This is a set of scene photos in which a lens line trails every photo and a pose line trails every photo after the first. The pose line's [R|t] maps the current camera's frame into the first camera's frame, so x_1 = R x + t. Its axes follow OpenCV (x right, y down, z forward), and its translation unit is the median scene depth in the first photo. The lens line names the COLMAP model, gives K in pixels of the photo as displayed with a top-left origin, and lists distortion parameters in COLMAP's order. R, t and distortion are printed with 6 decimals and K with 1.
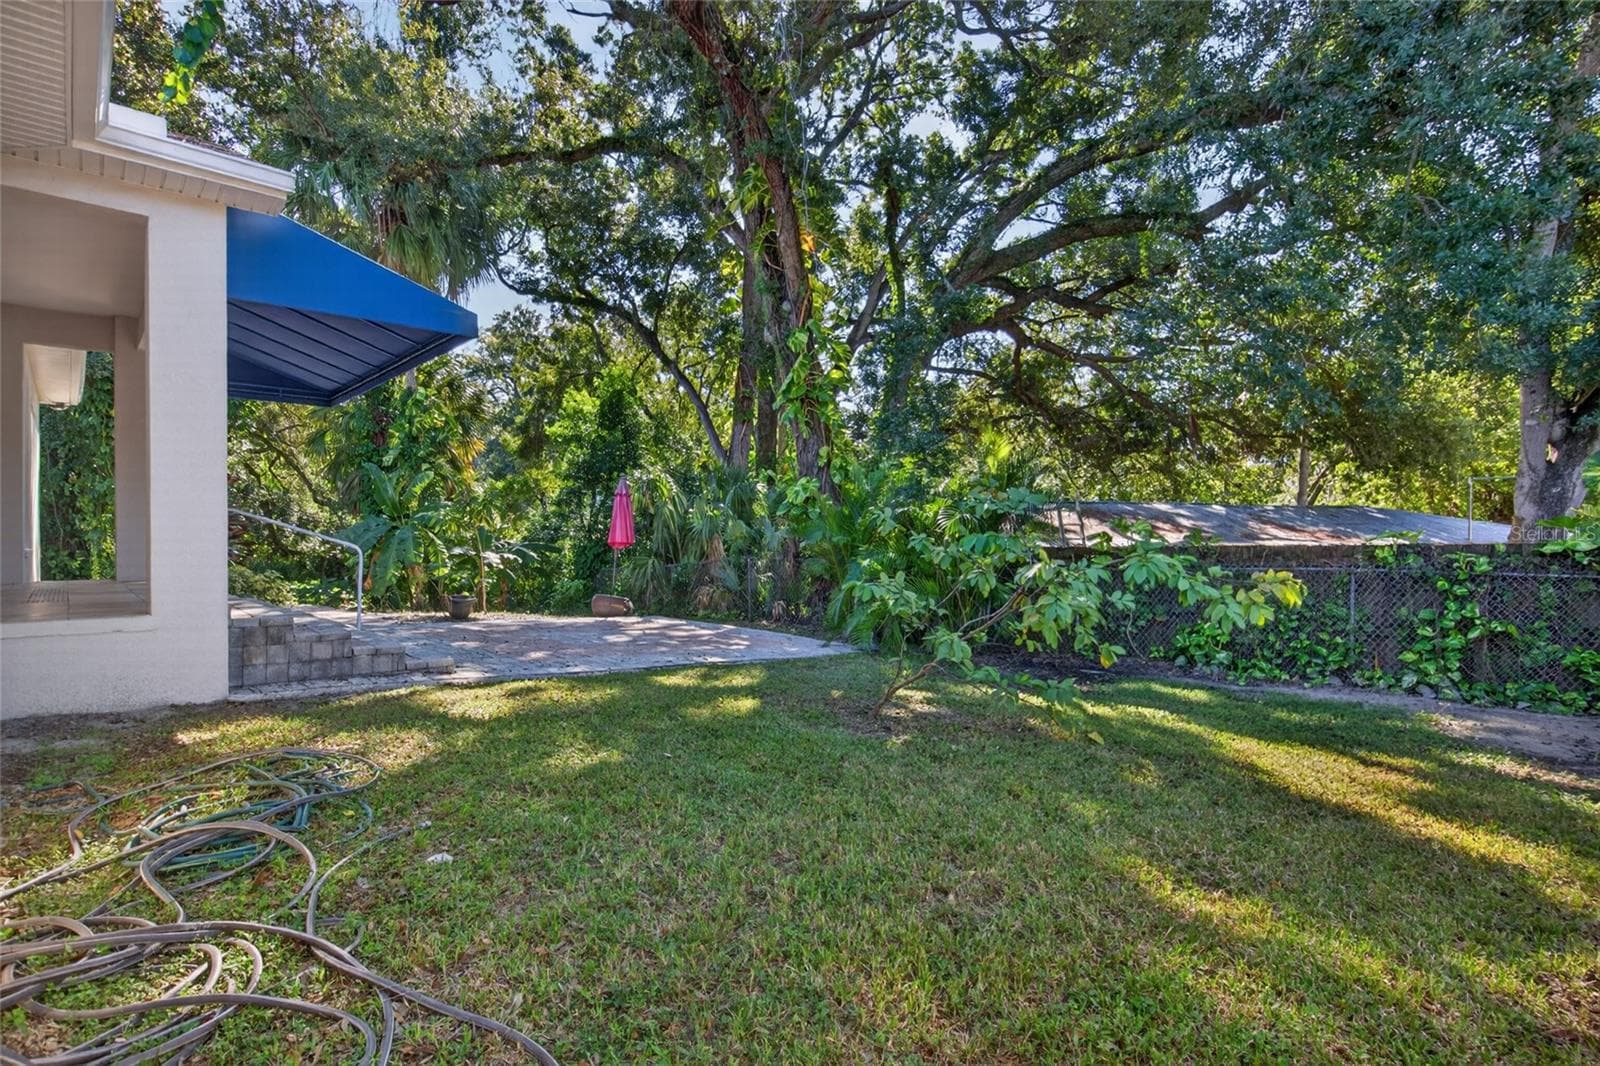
lens RADIAL K [[799.8, 0, 821.2], [0, 799.8, 562.6], [0, 0, 1]] dist [0.003035, 0.000438]
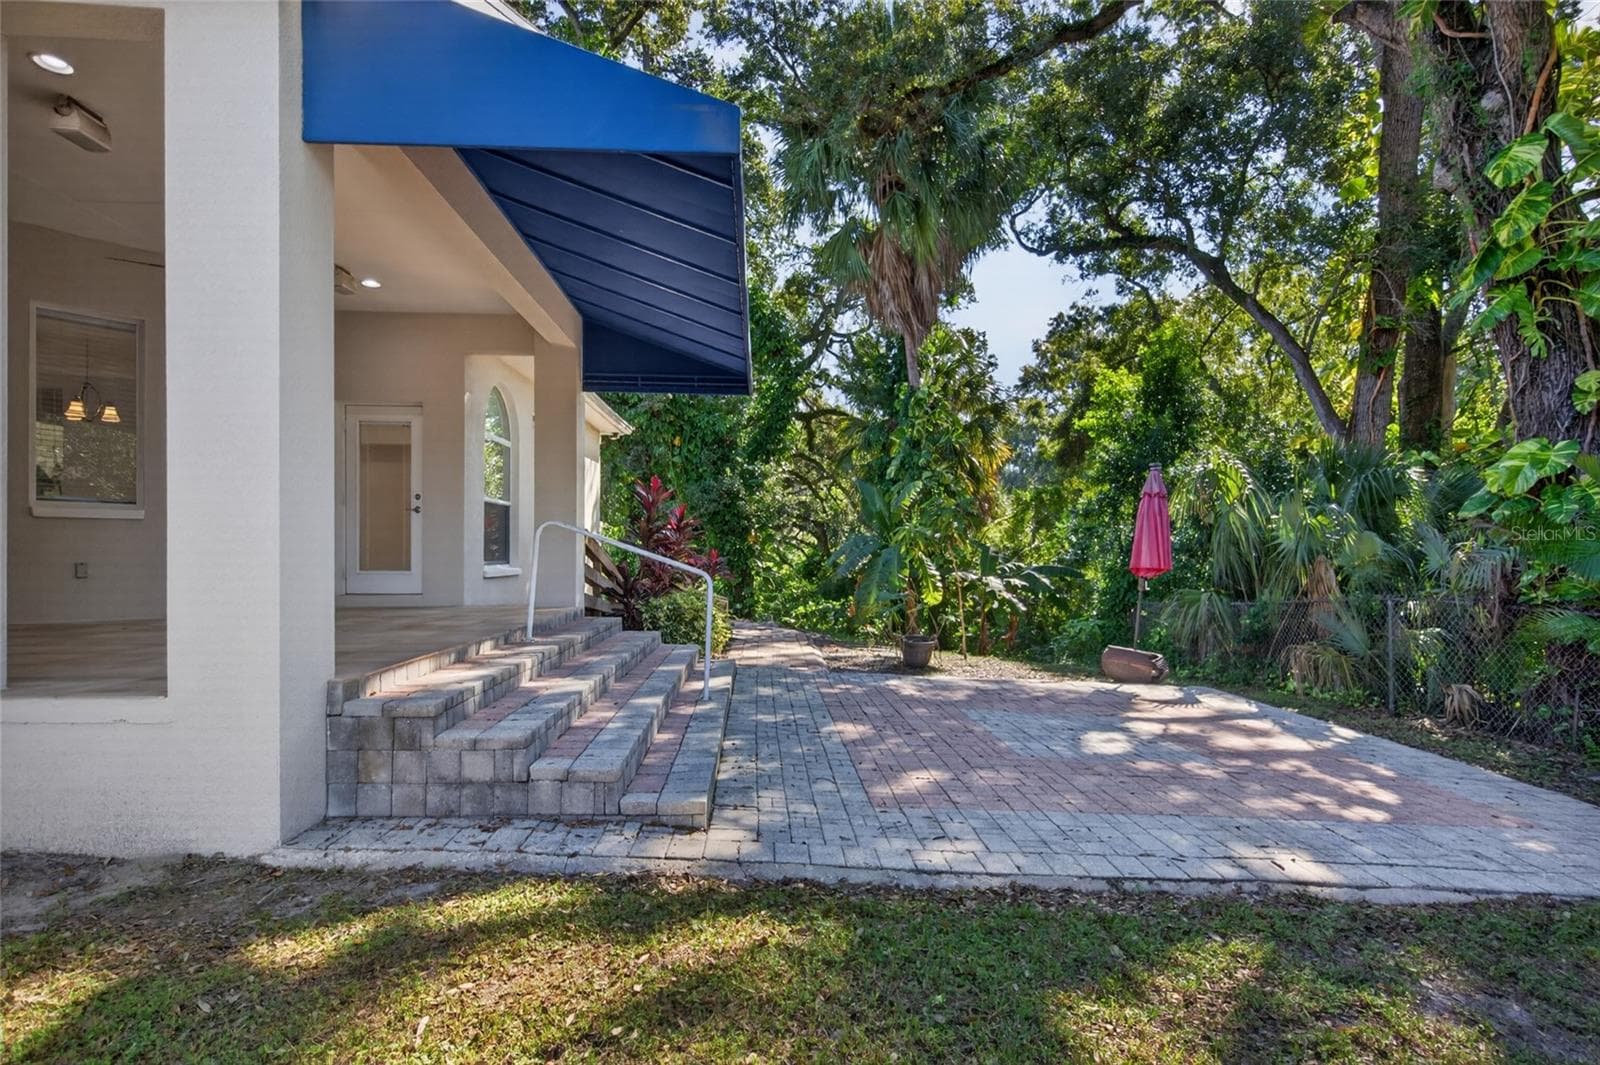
lens RADIAL K [[799.8, 0, 821.2], [0, 799.8, 562.1], [0, 0, 1]] dist [0.003035, 0.000438]
pose [[0.767846, 0.006233, -0.640604, -0.031849], [-0.022861, 0.999582, -0.017677, -0.010072], [0.640227, 0.028218, 0.767668, 0.268844]]
